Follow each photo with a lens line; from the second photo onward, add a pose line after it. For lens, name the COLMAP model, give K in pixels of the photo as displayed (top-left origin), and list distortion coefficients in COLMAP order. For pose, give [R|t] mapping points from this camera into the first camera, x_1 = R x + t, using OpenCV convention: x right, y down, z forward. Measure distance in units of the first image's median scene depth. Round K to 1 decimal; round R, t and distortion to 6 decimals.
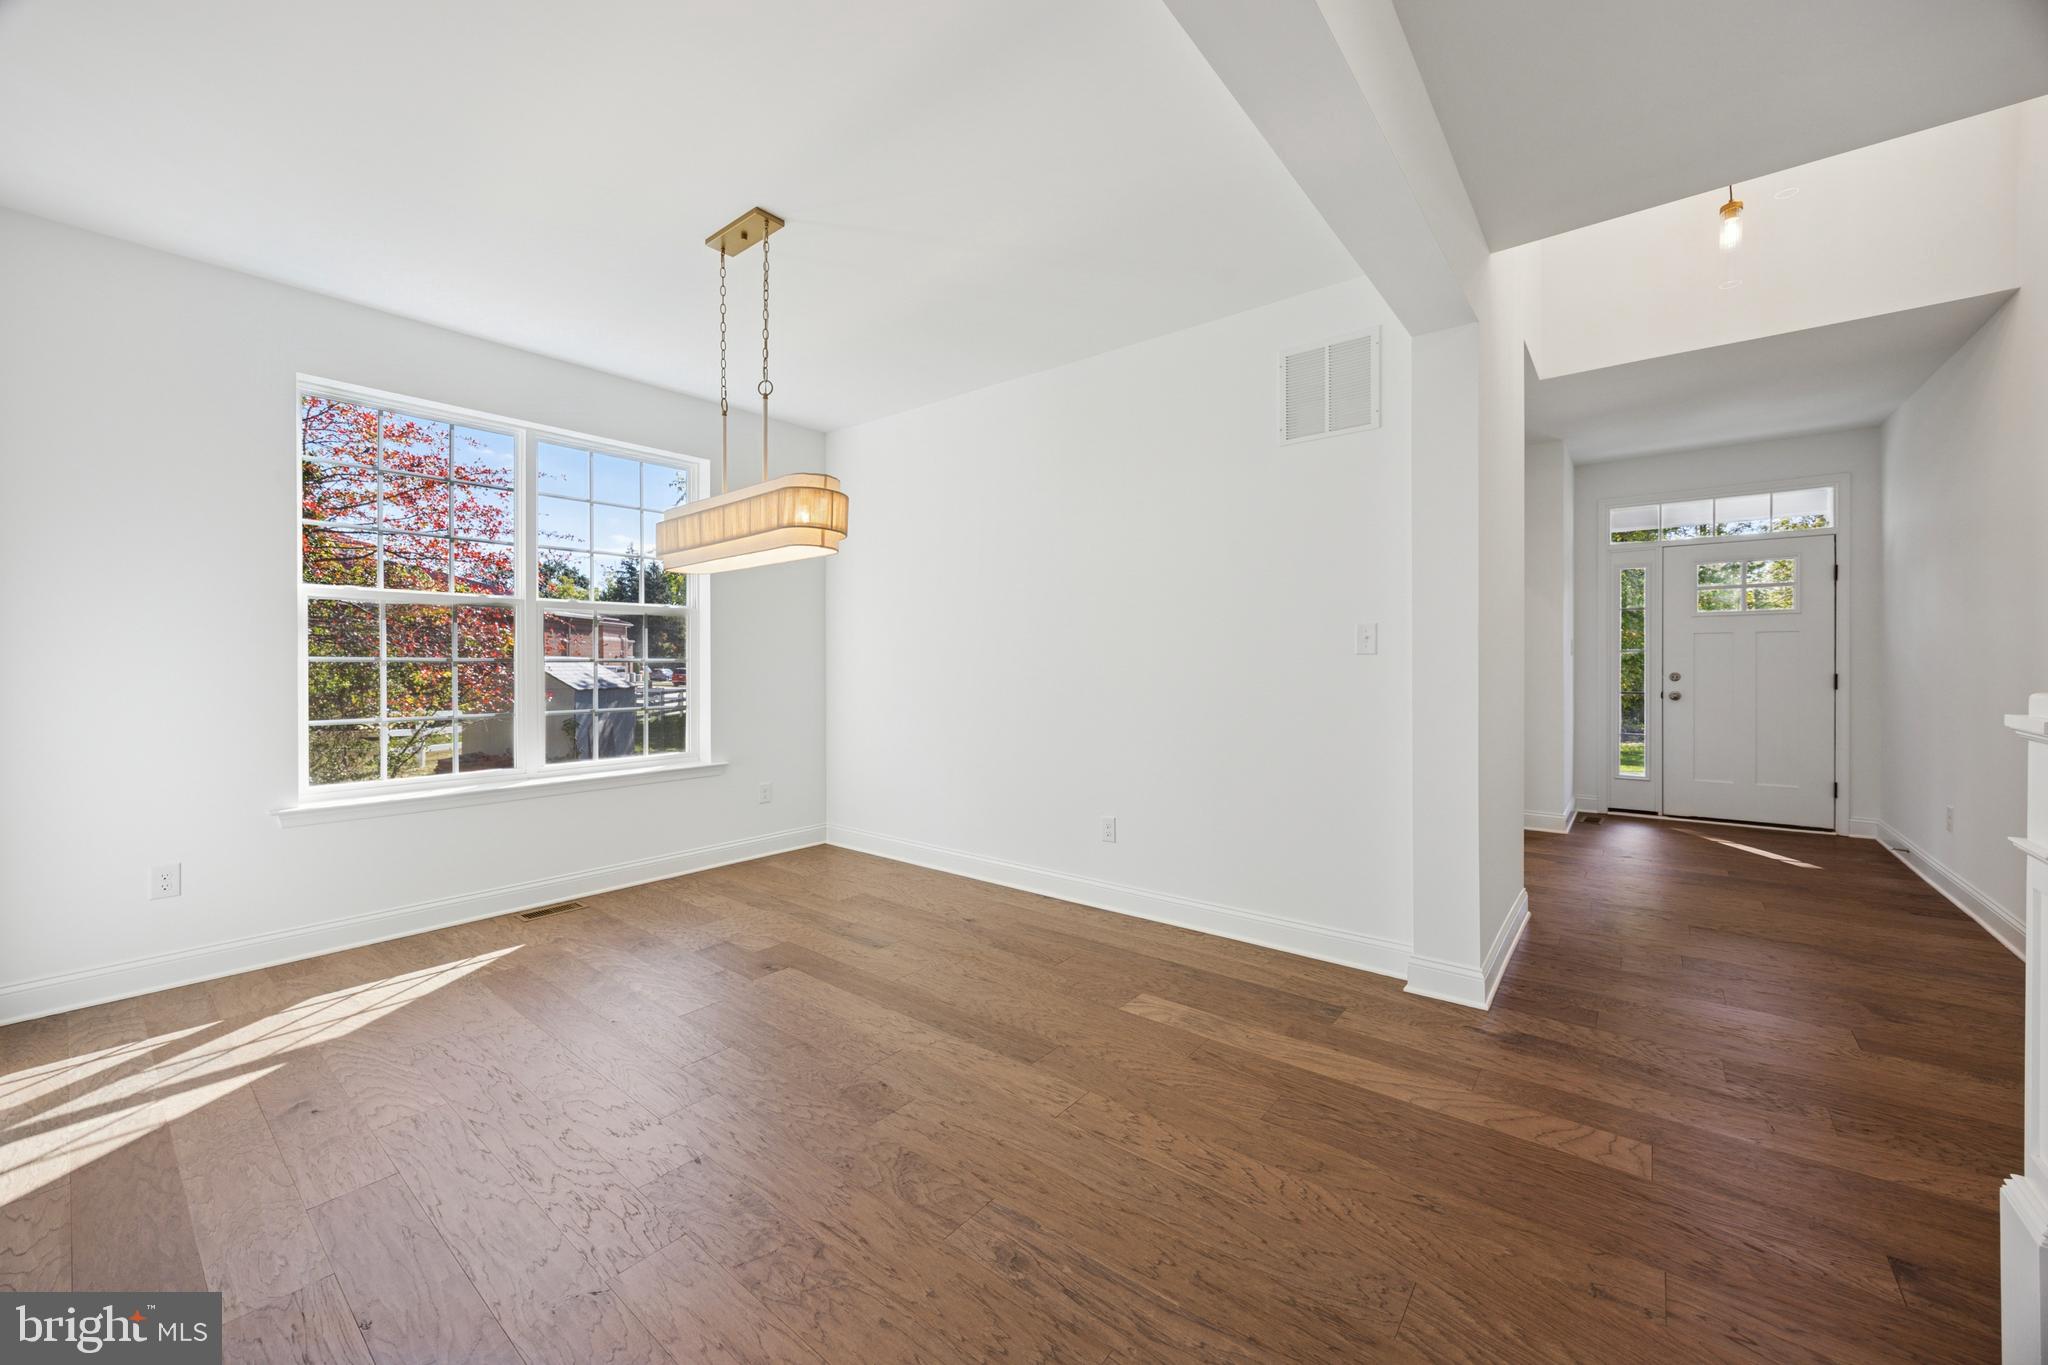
lens RADIAL K [[773.3, 0, 1033.4], [0, 773.3, 663.5], [0, 0, 1]] dist [-0.002603, -0.000114]
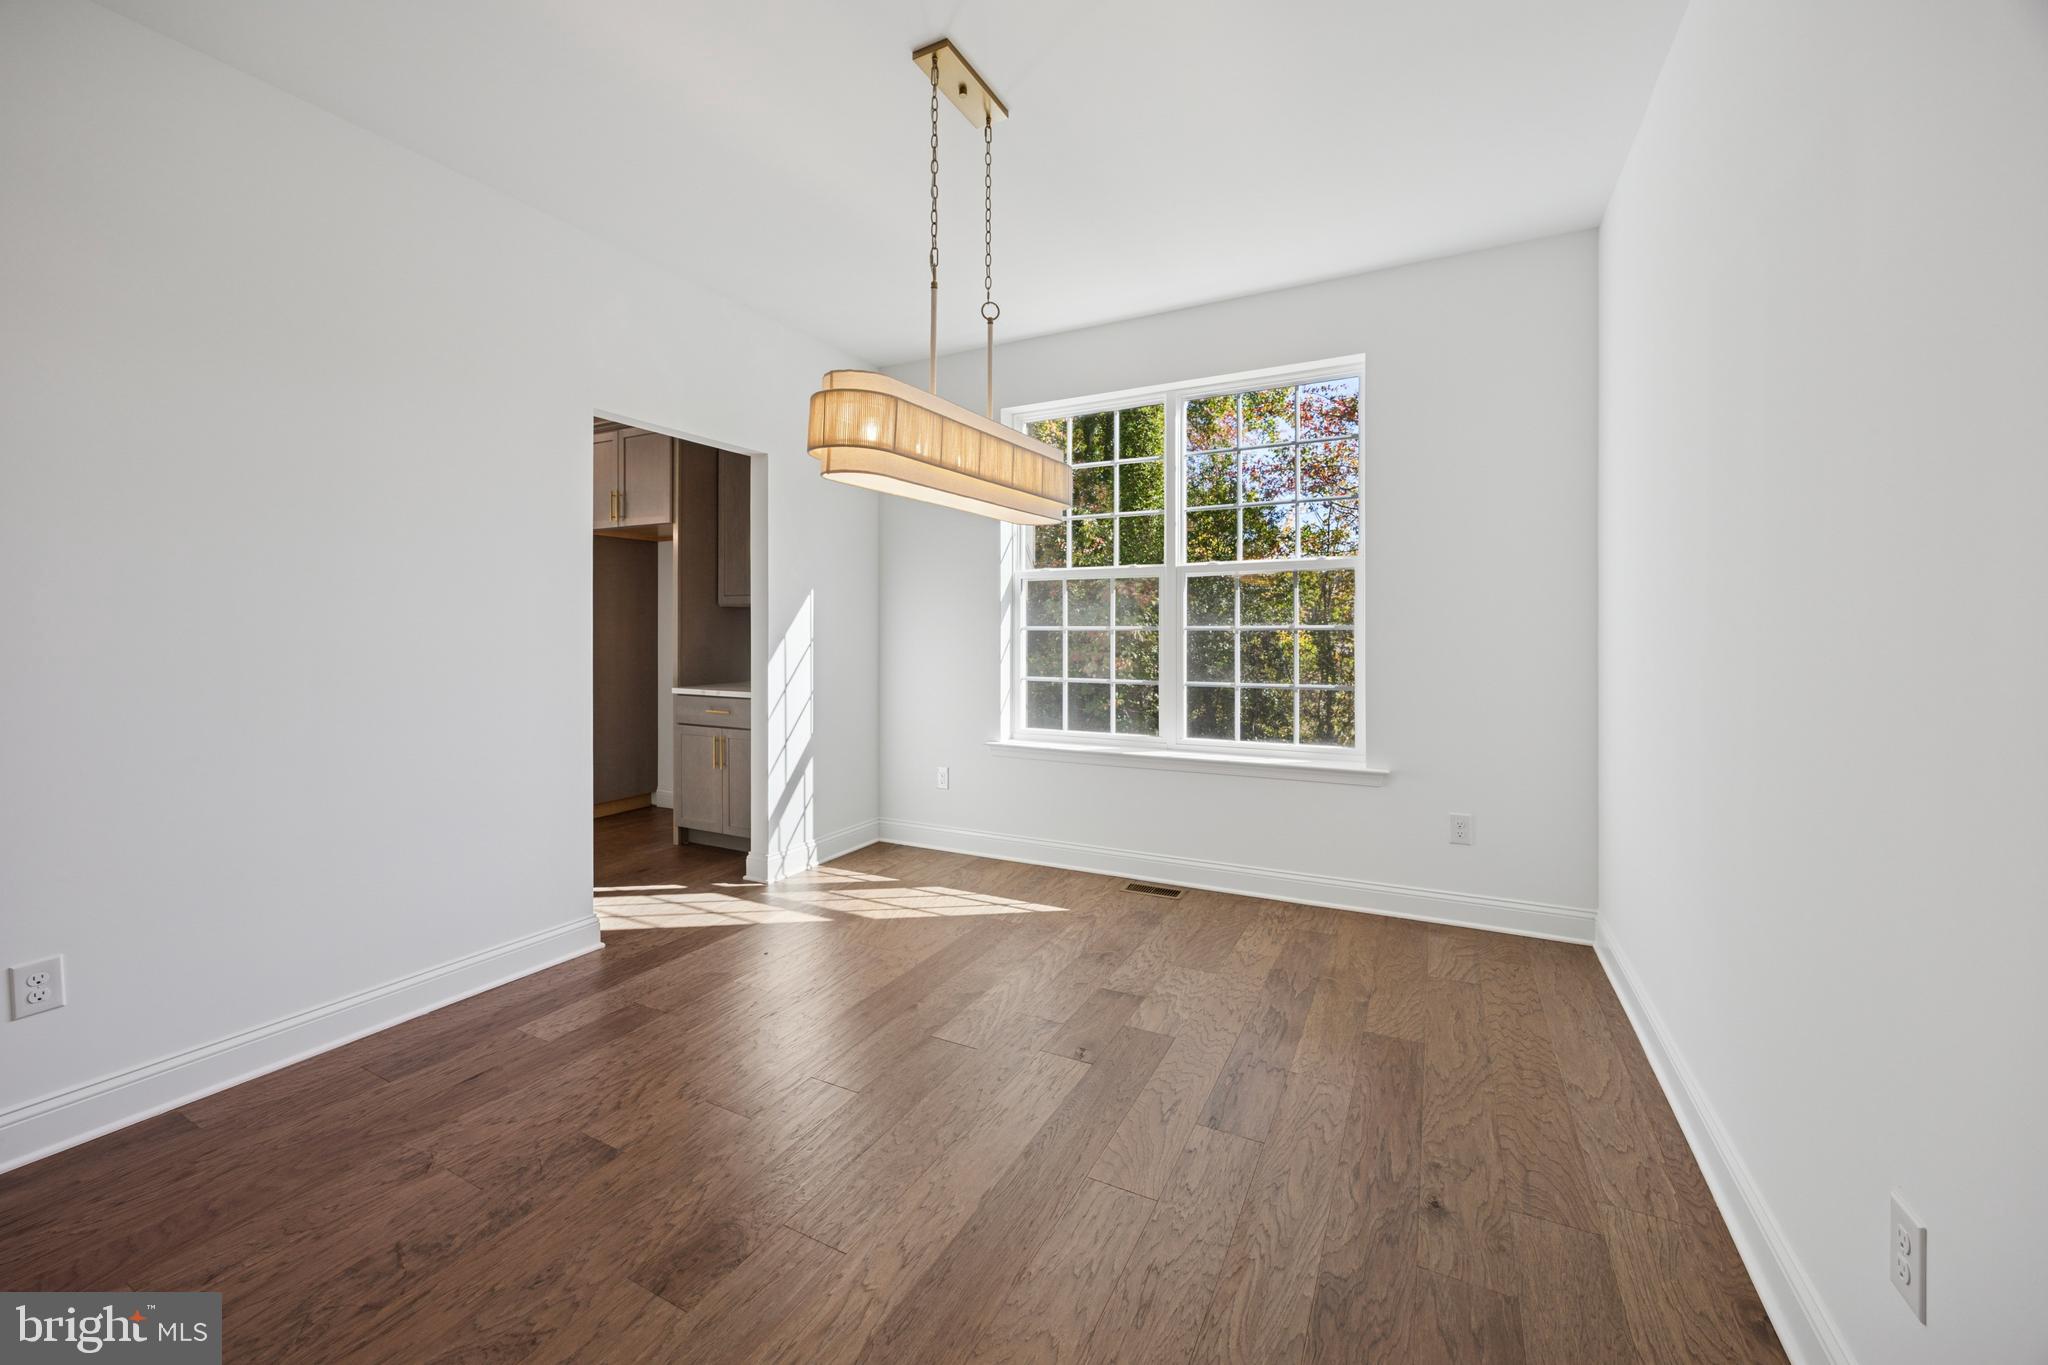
lens RADIAL K [[795.3, 0, 1019.7], [0, 795.3, 631.8], [0, 0, 1]] dist [-0.001227, -0.000179]
pose [[0.178459, -0.001392, -0.983946, 0.390509], [0.006758, 0.999977, -0.000189, -0.000468], [0.983924, -0.006616, 0.178464, 0.824885]]
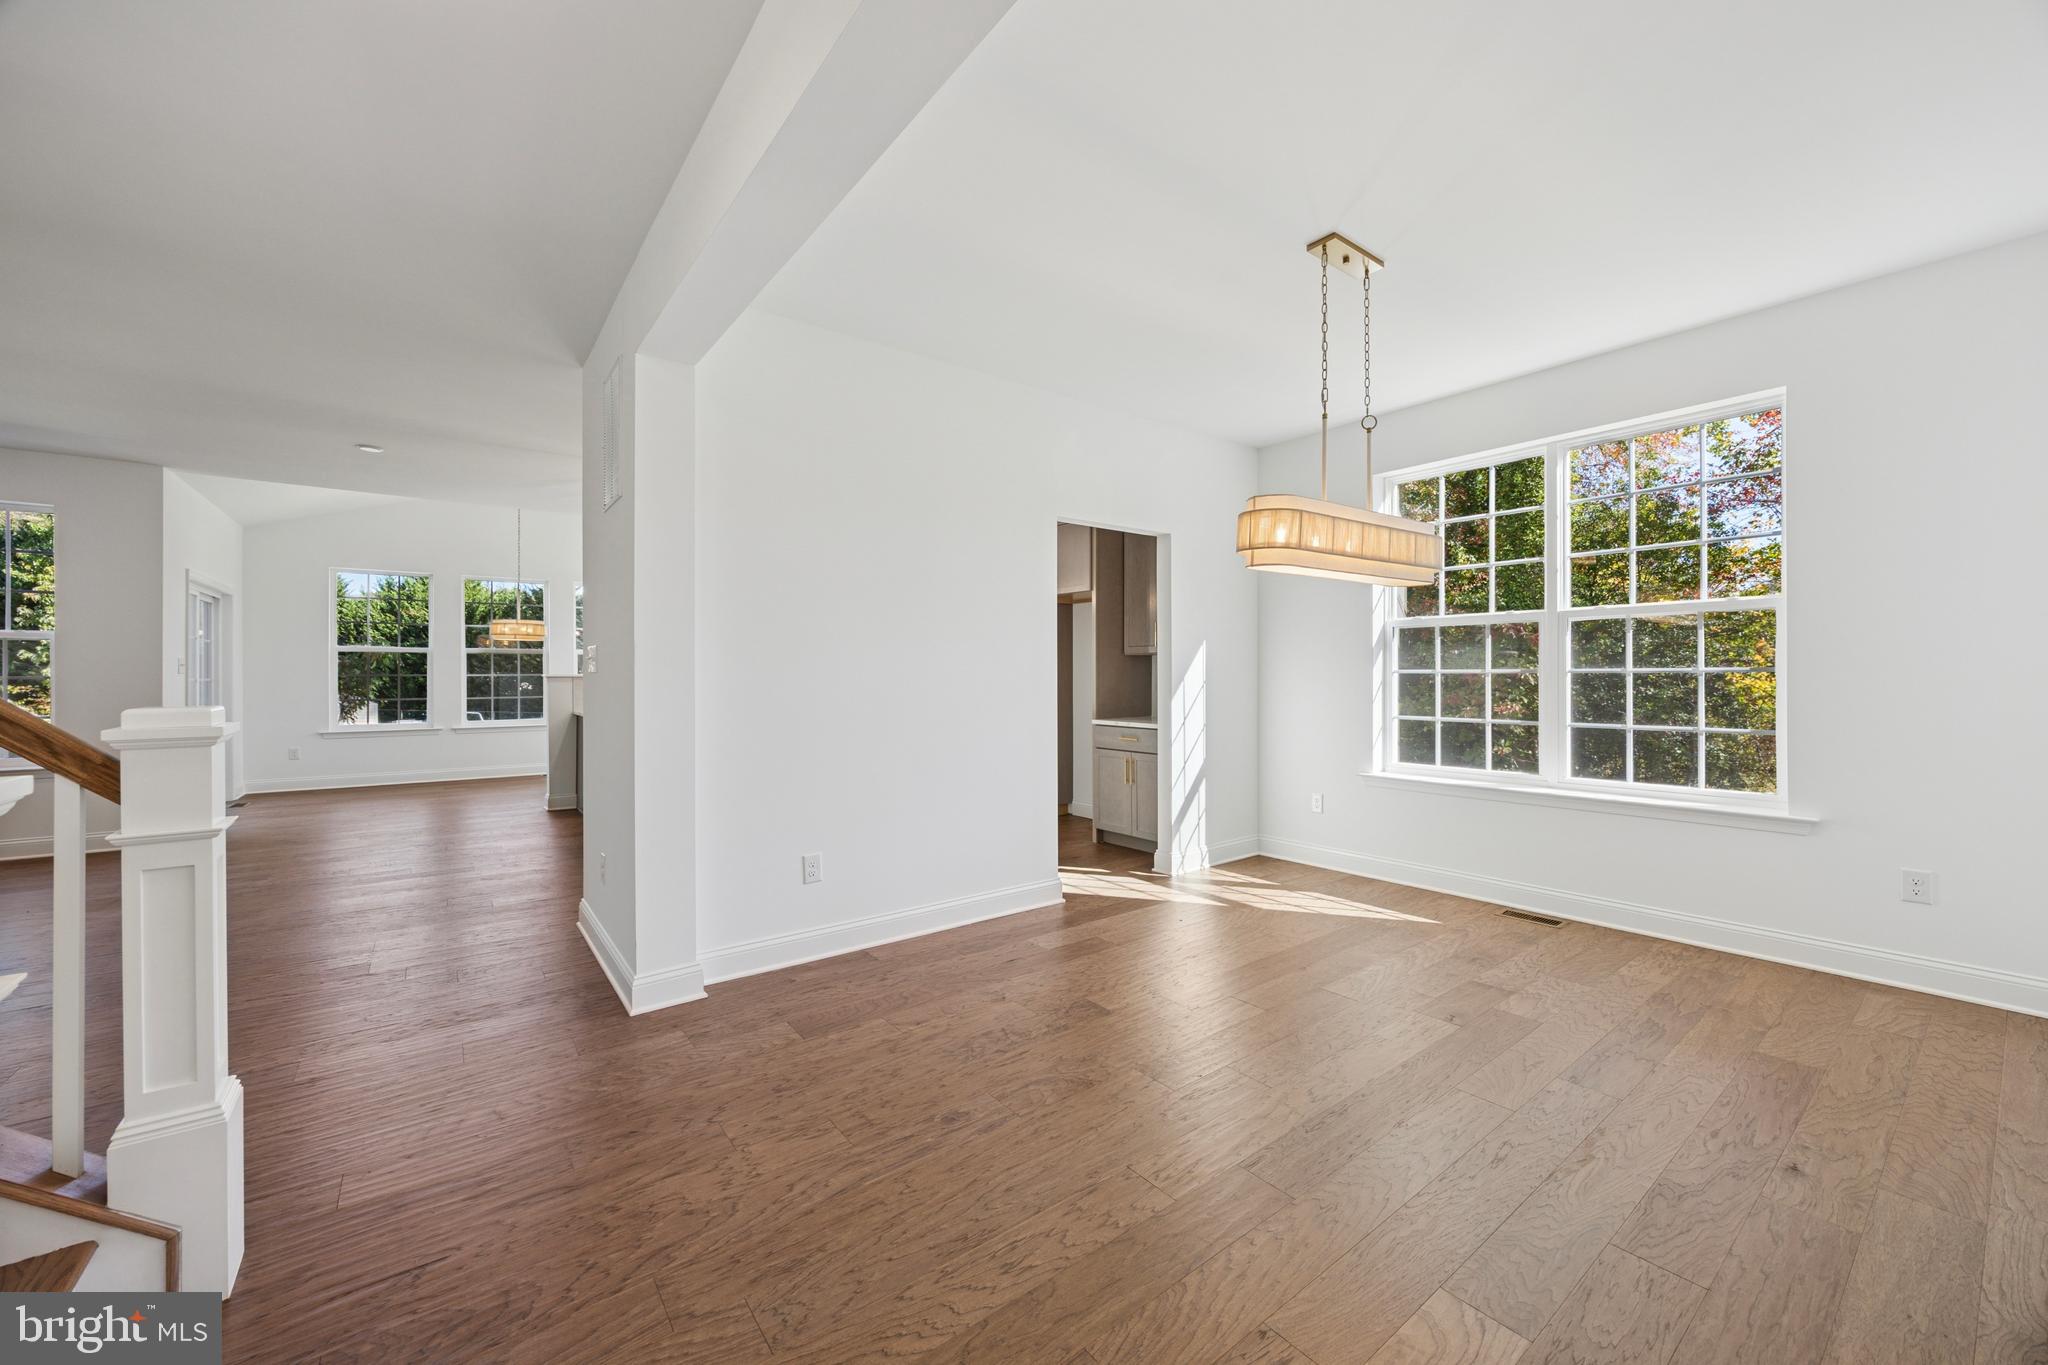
lens RADIAL K [[781.3, 0, 1027.1], [0, 781.3, 676.6], [0, 0, 1]] dist [-0.002402, -0.000577]
pose [[-0.248068, 0.000349, -0.968742, 0.659826], [0.008895, 0.999959, -0.001917, -0.000870], [0.968702, -0.009092, -0.248061, 0.764973]]
